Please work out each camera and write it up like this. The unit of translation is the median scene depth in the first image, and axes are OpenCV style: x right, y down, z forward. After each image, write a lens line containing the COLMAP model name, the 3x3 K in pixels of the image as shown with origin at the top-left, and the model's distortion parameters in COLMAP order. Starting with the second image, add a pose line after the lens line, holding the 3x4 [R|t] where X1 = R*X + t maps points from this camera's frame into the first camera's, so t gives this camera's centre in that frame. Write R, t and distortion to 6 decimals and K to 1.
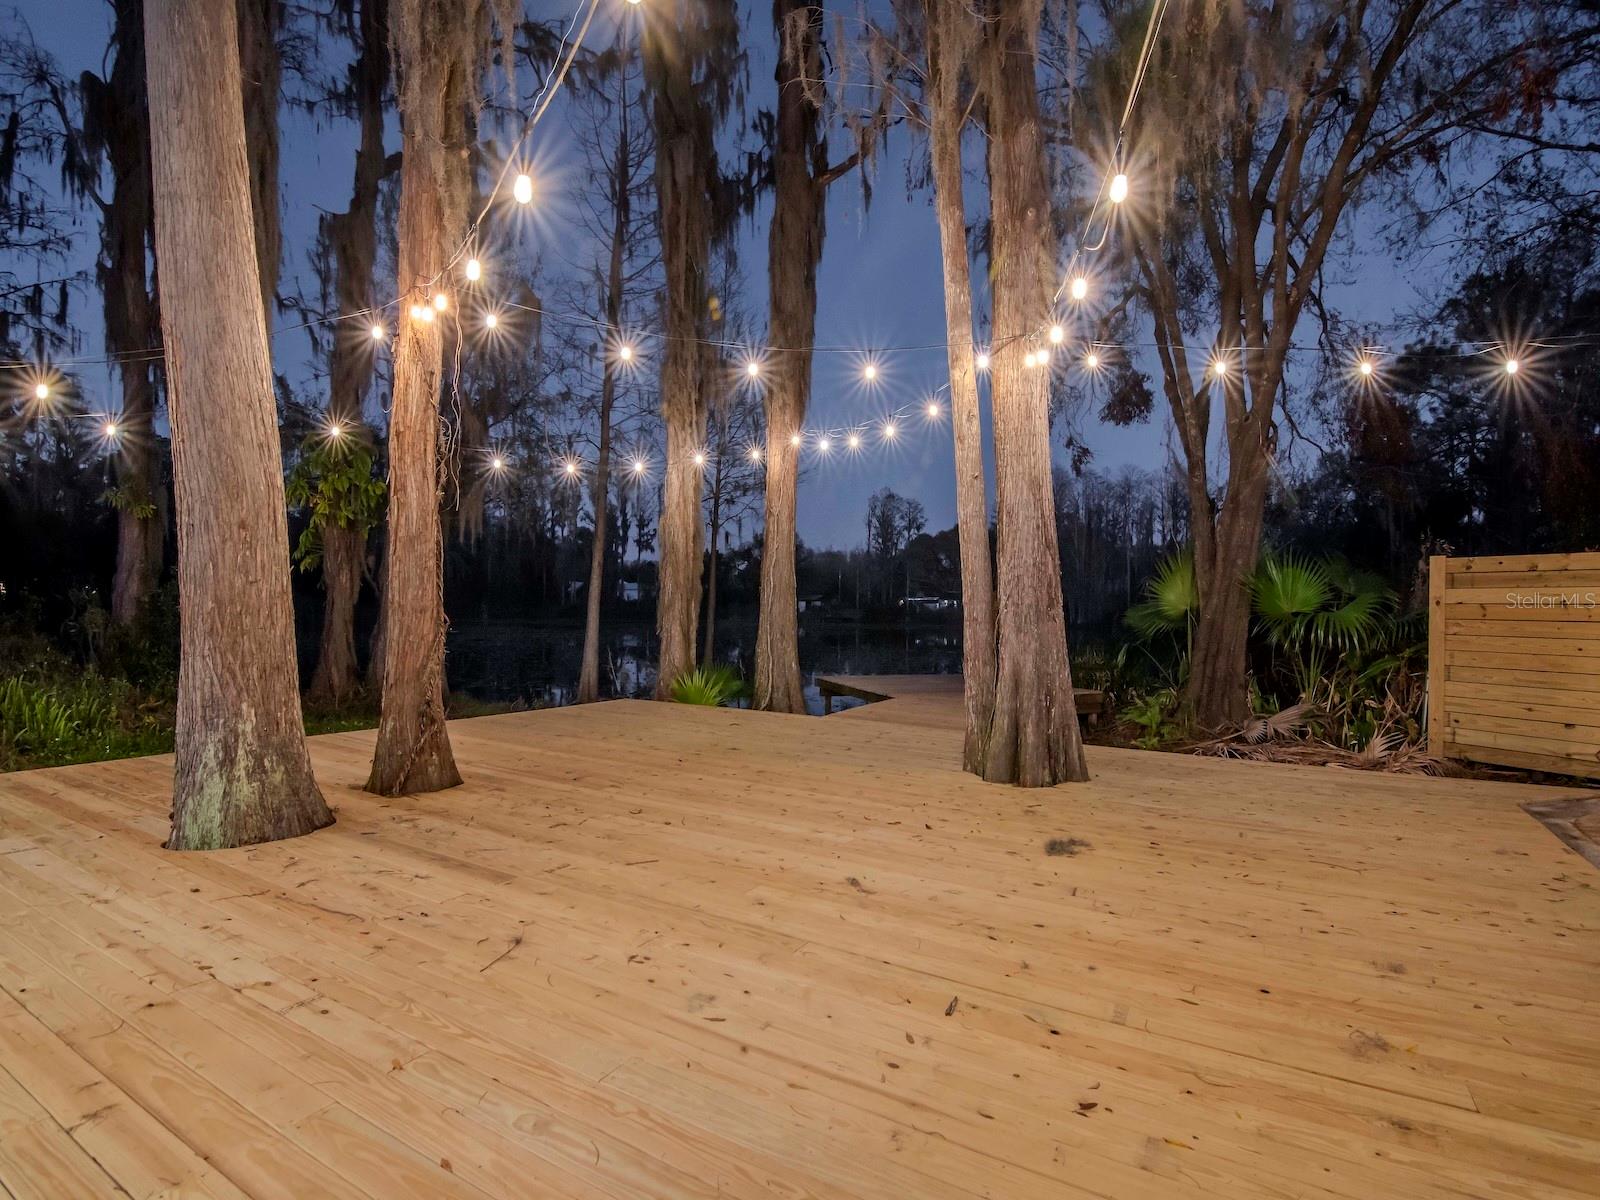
lens RADIAL K [[776.6, 0, 785.4], [0, 776.6, 602.3], [0, 0, 1]] dist [0.000900, -0.013641]
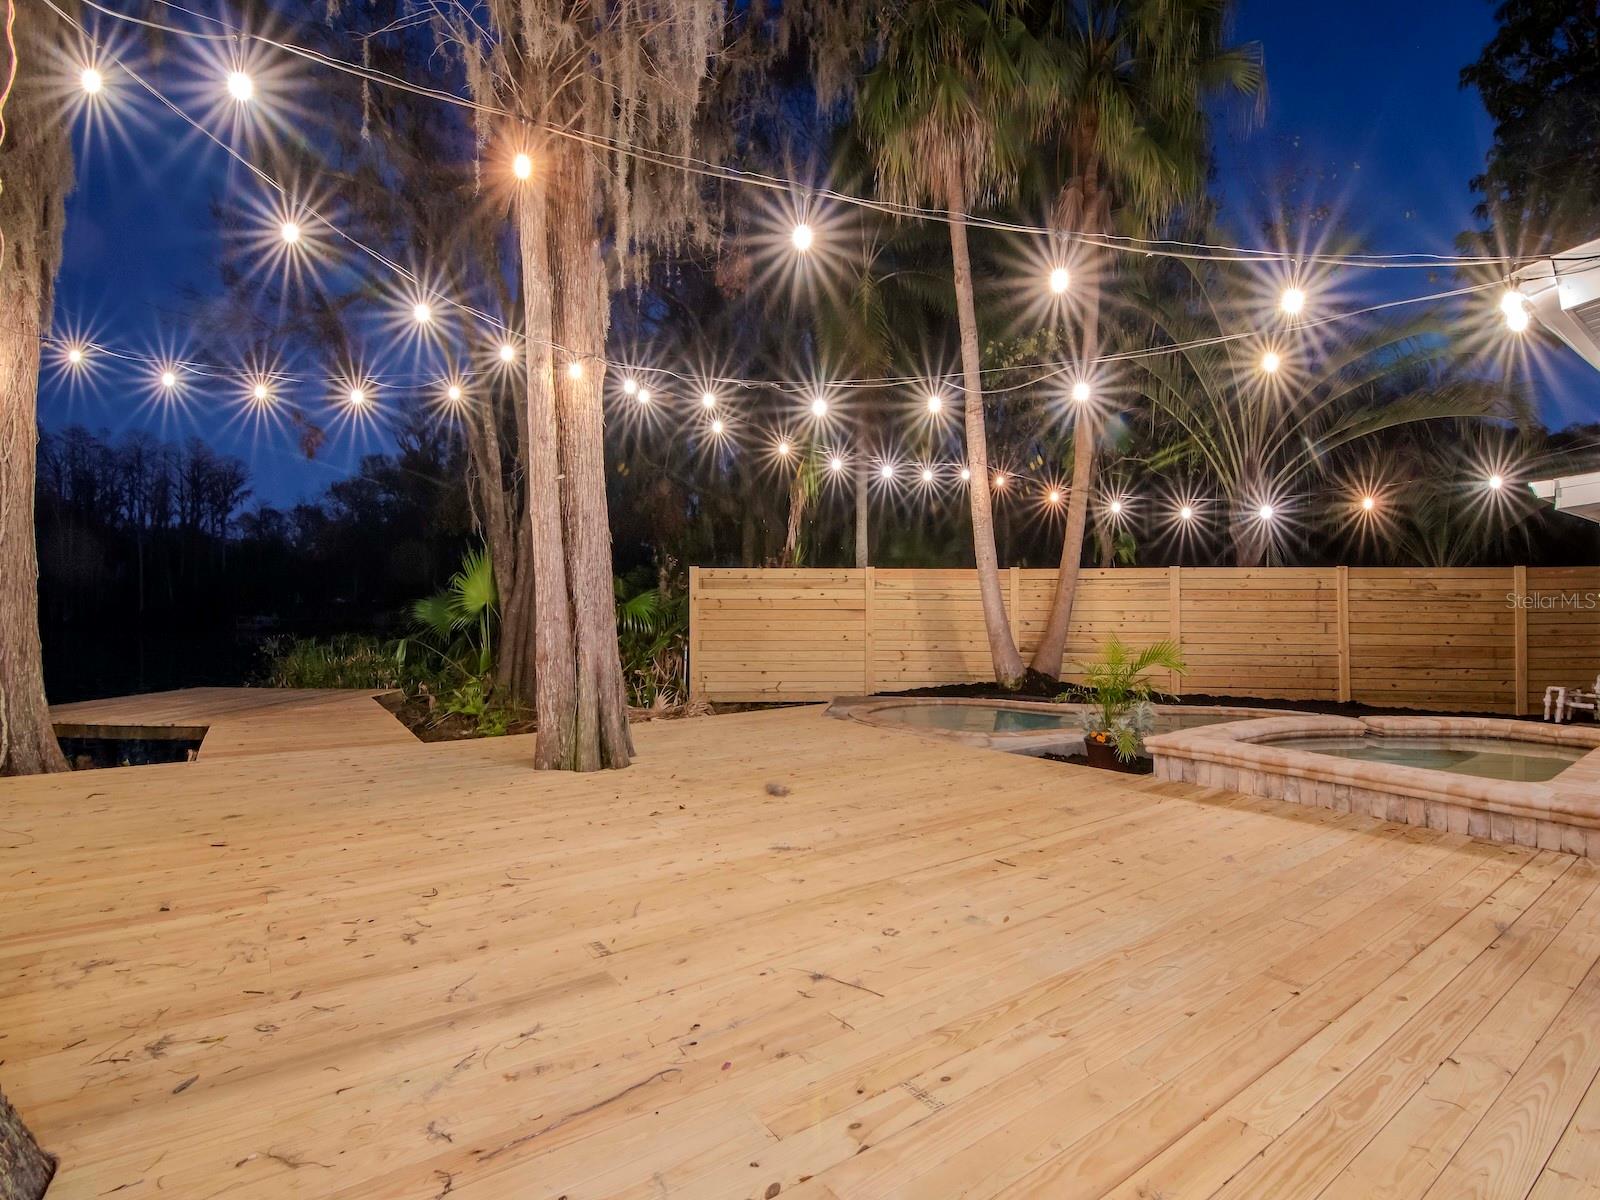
lens RADIAL K [[776.6, 0, 785.4], [0, 776.6, 602.3], [0, 0, 1]] dist [0.000900, -0.013641]
pose [[0.407491, -0.010367, 0.913151, -0.623187], [-0.000676, 0.999932, 0.011654, -0.013567], [-0.913209, -0.005366, 0.407456, 0.338010]]
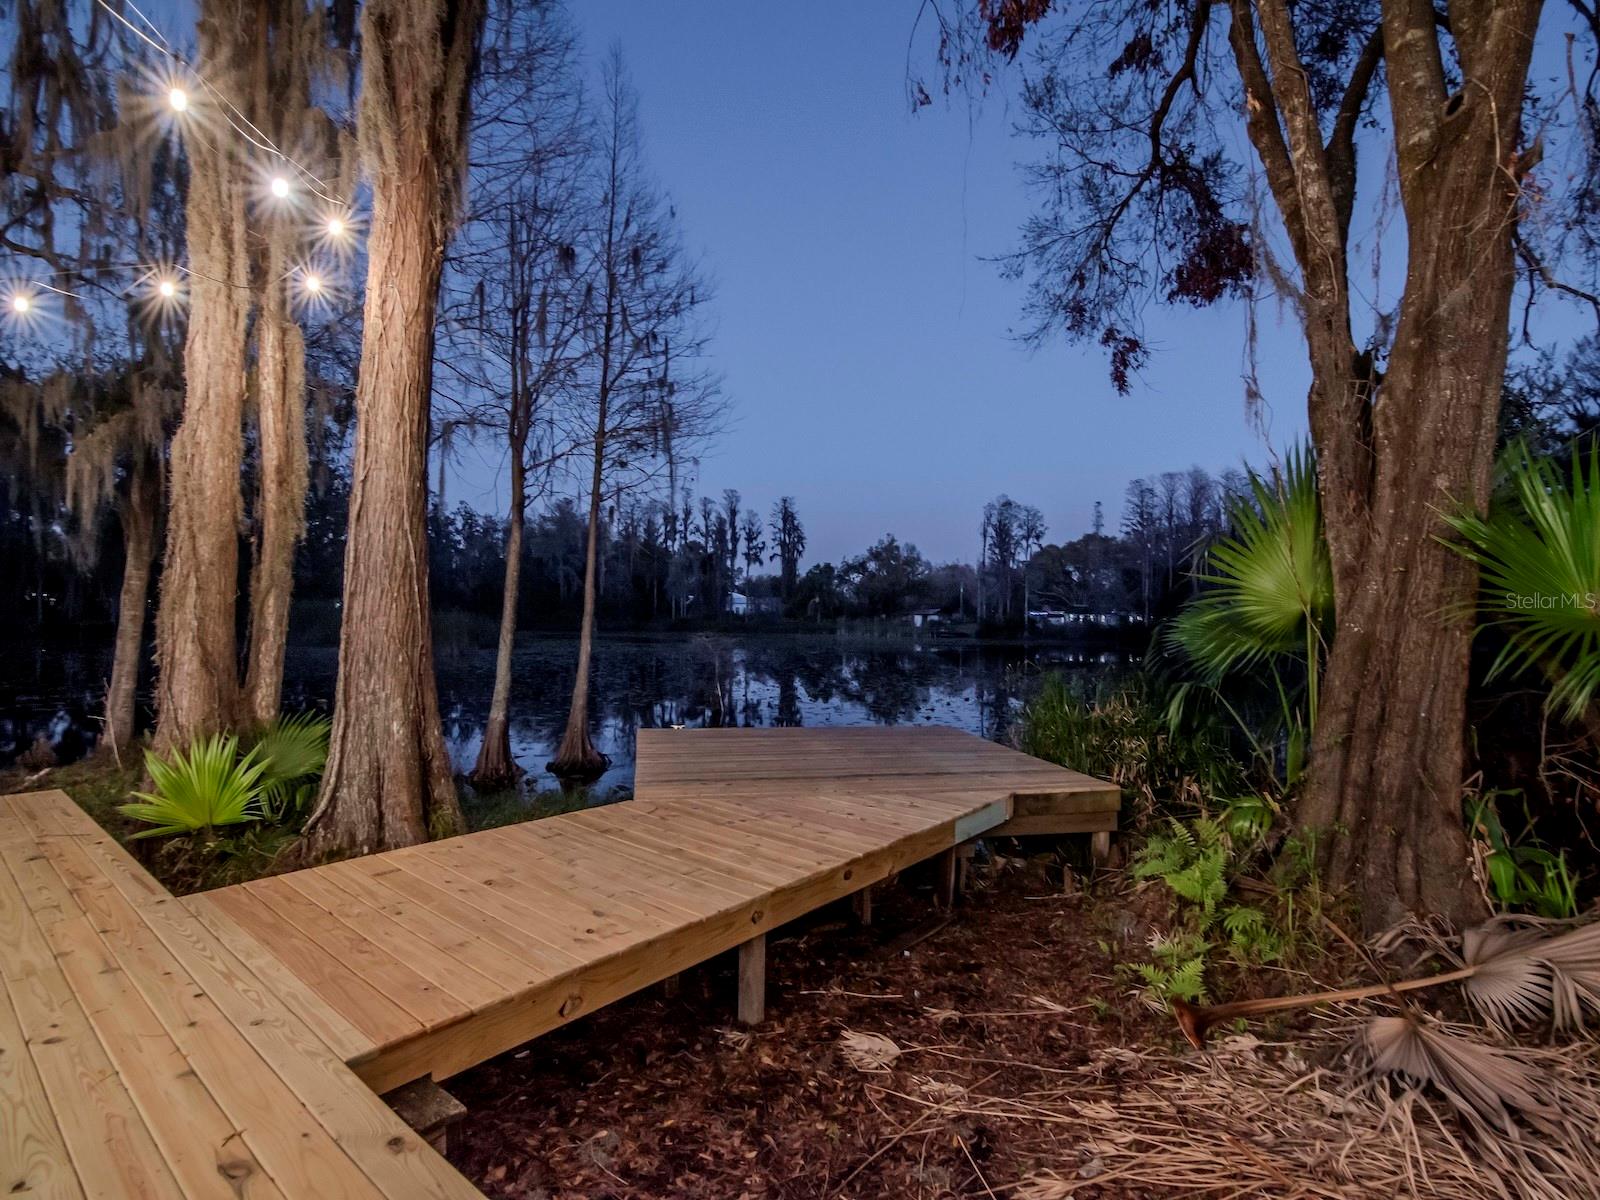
lens RADIAL K [[776.6, 0, 785.4], [0, 776.6, 602.3], [0, 0, 1]] dist [0.000900, -0.013641]
pose [[0.987483, 0.000467, -0.157722, 0.610085], [-0.003381, 0.999828, -0.018213, 0.025688], [0.157686, 0.018518, 0.987316, 1.075659]]
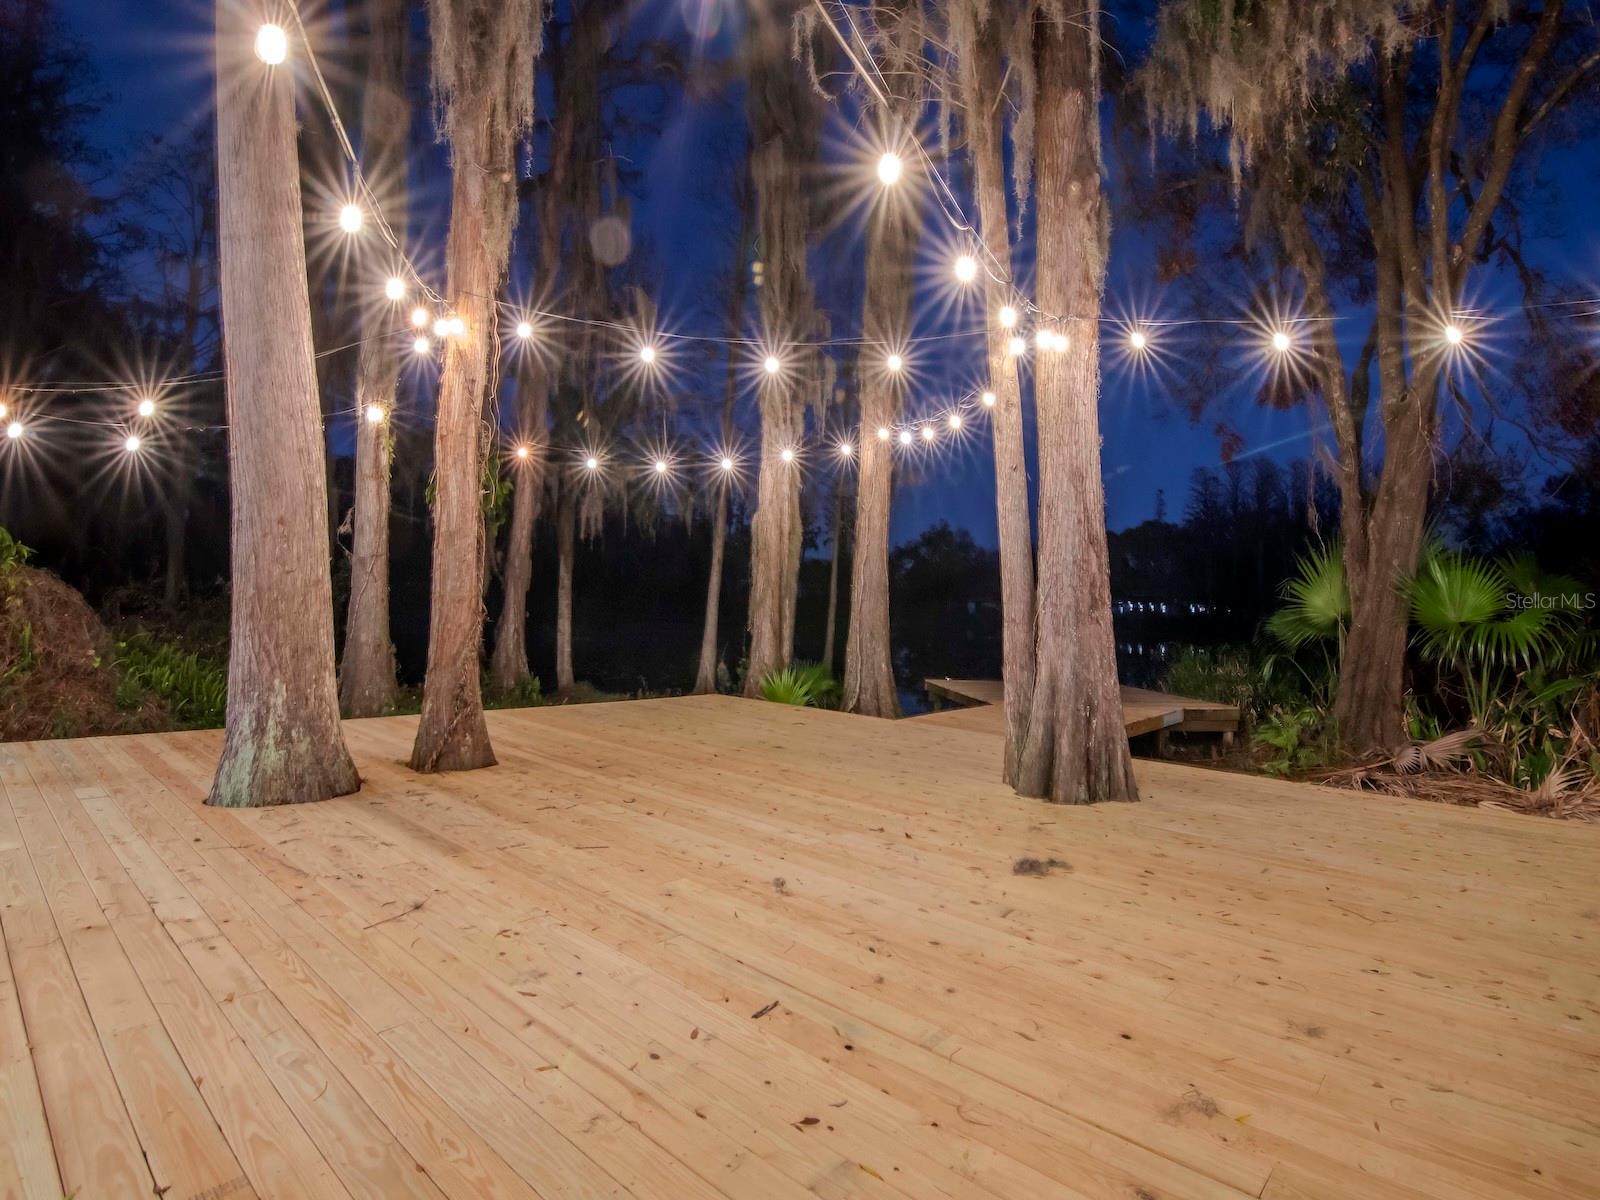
lens RADIAL K [[799.8, 0, 800.8], [0, 799.8, 581.3], [0, 0, 1]] dist [0.001560, -0.013665]
pose [[0.981302, 0.011506, -0.192131, 0.195686], [-0.016506, 0.999565, -0.024447, 0.002914], [0.191766, 0.027161, 0.981065, 0.003844]]
